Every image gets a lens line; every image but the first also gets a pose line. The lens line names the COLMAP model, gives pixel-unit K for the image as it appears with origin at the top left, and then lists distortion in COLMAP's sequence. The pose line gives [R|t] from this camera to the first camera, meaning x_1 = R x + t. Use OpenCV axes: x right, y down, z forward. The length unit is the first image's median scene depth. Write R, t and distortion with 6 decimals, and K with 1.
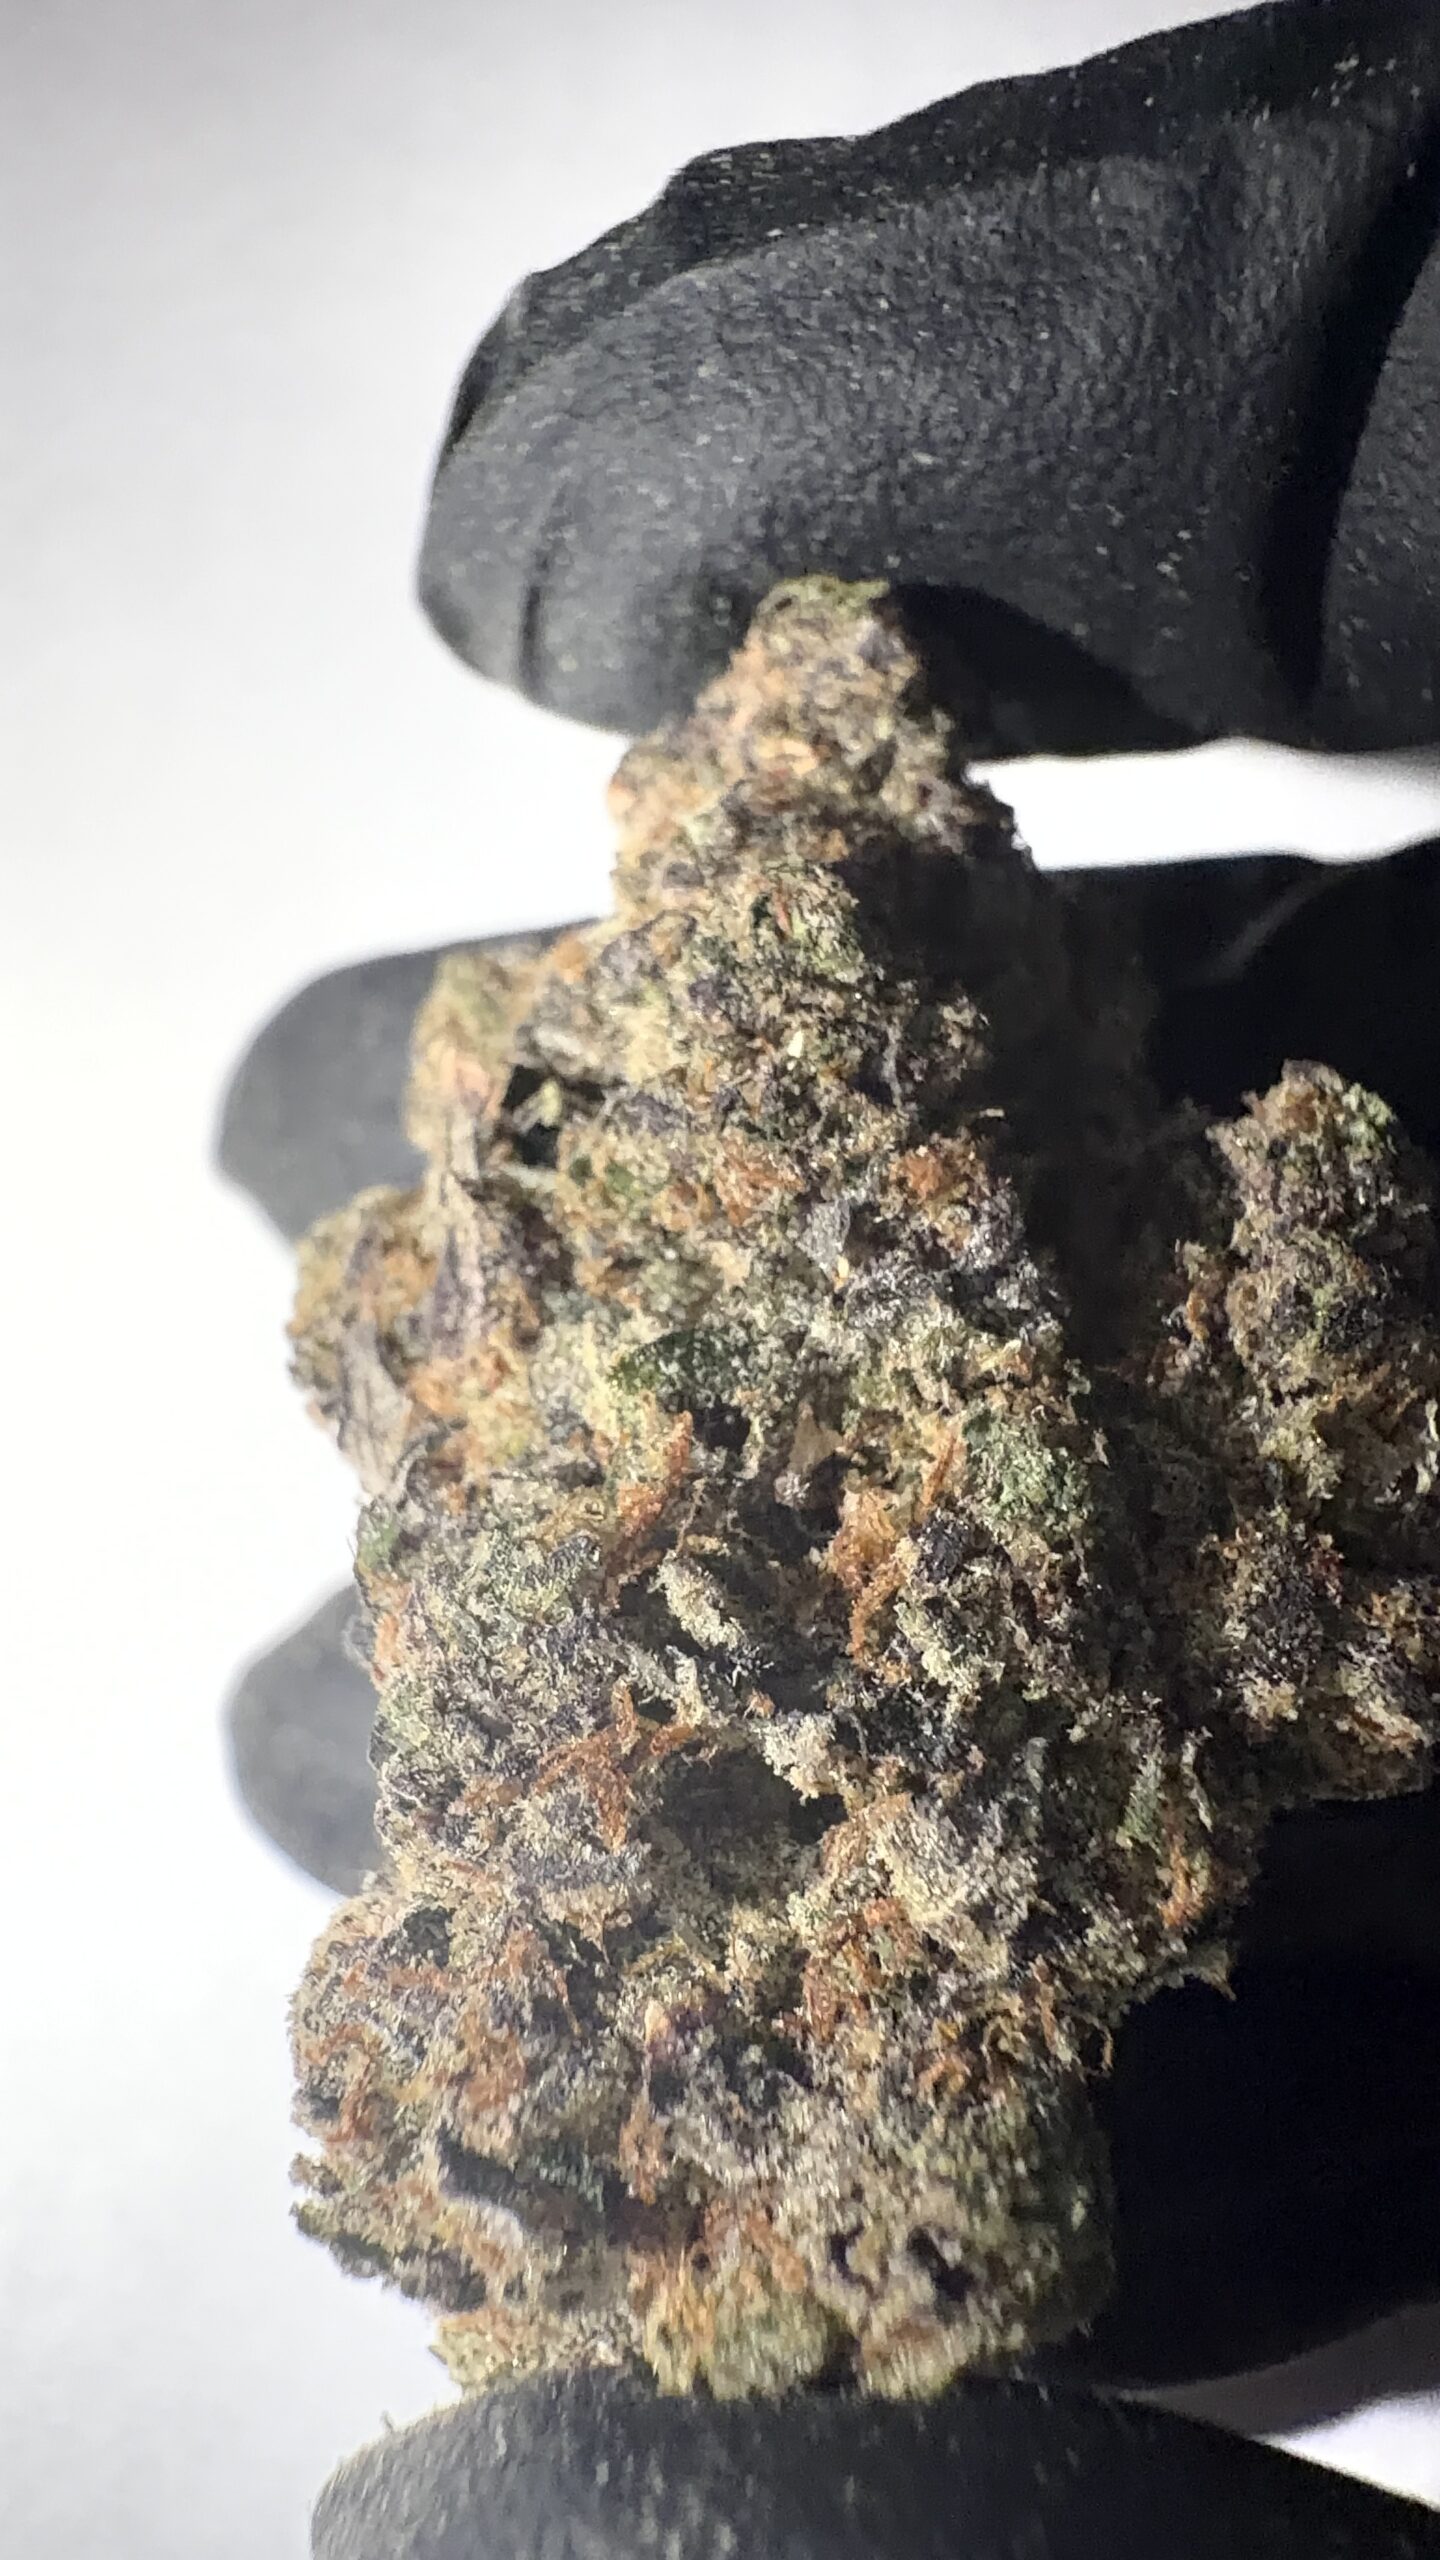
lens RADIAL K [[1579.1, 0, 728.3], [0, 1579.1, 1290.7], [0, 0, 1]] dist [0.078756, 0.000383]
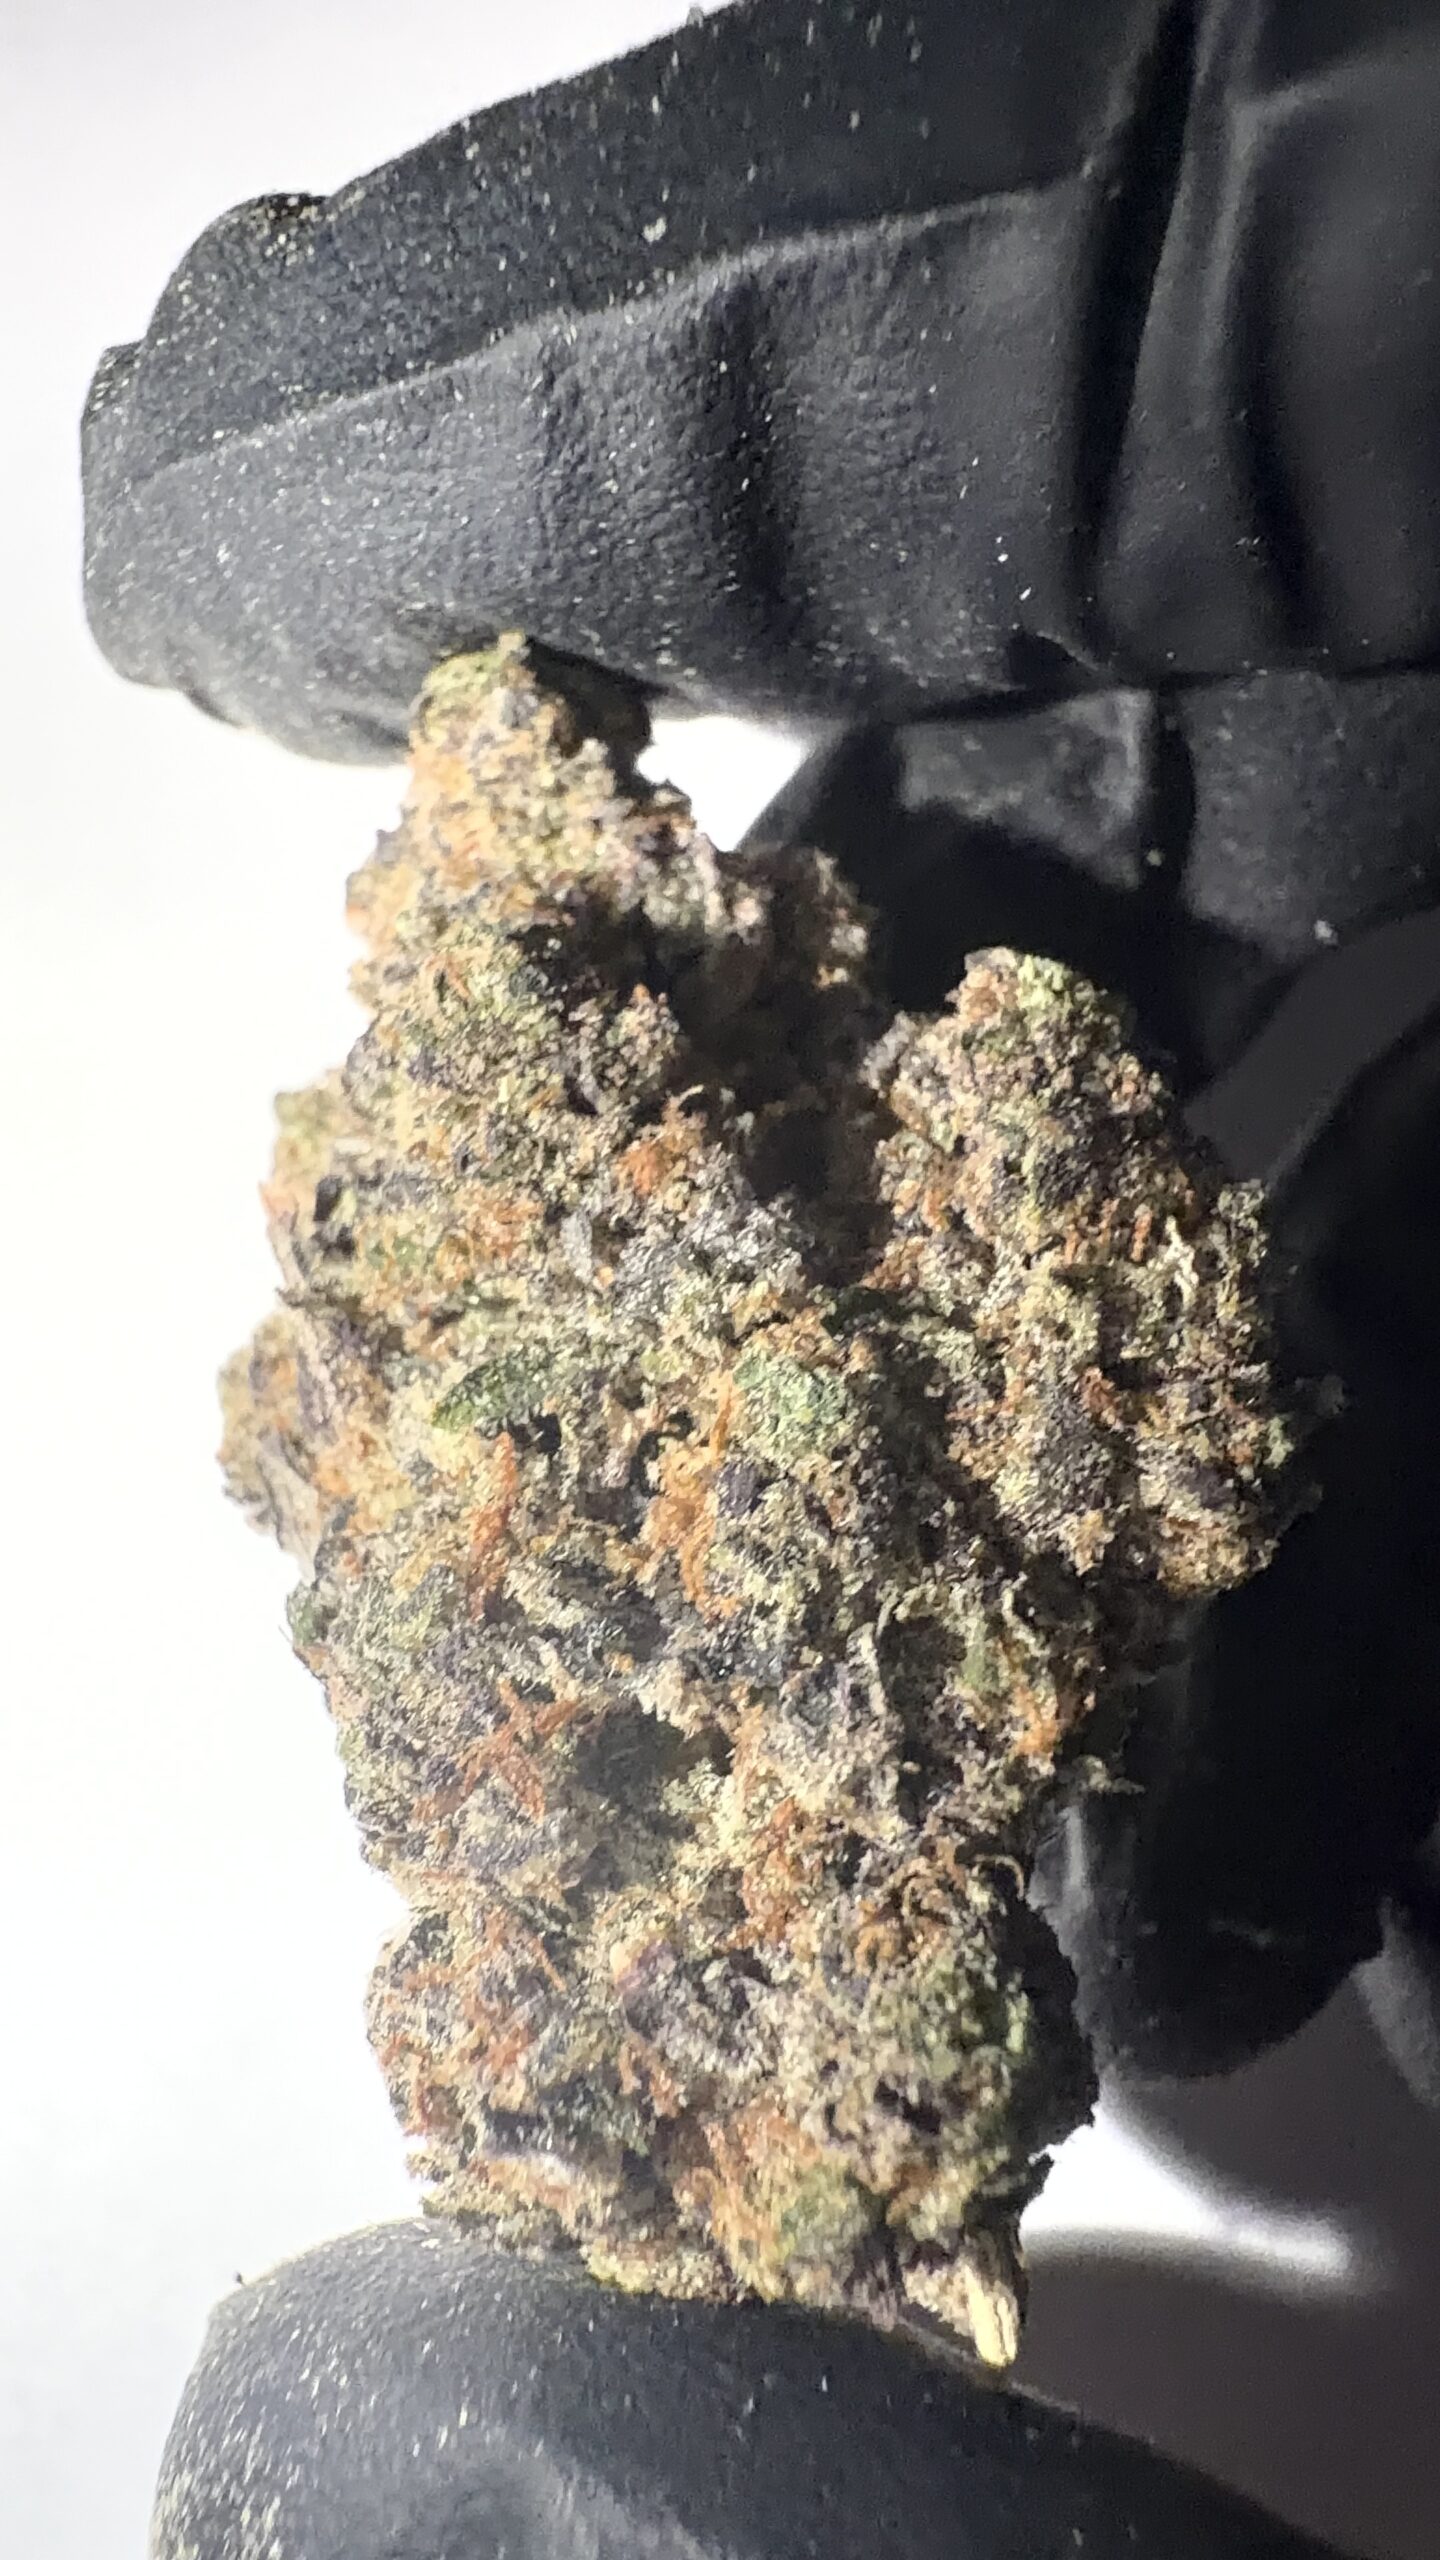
lens RADIAL K [[1579.1, 0, 693.5], [0, 1579.1, 1289.0], [0, 0, 1]] dist [0.078756, 0.000383]
pose [[0.944661, -0.299008, -0.134945, 0.294149], [0.298018, 0.954151, -0.027962, 0.052327], [0.137119, -0.013801, 0.990458, -0.096505]]
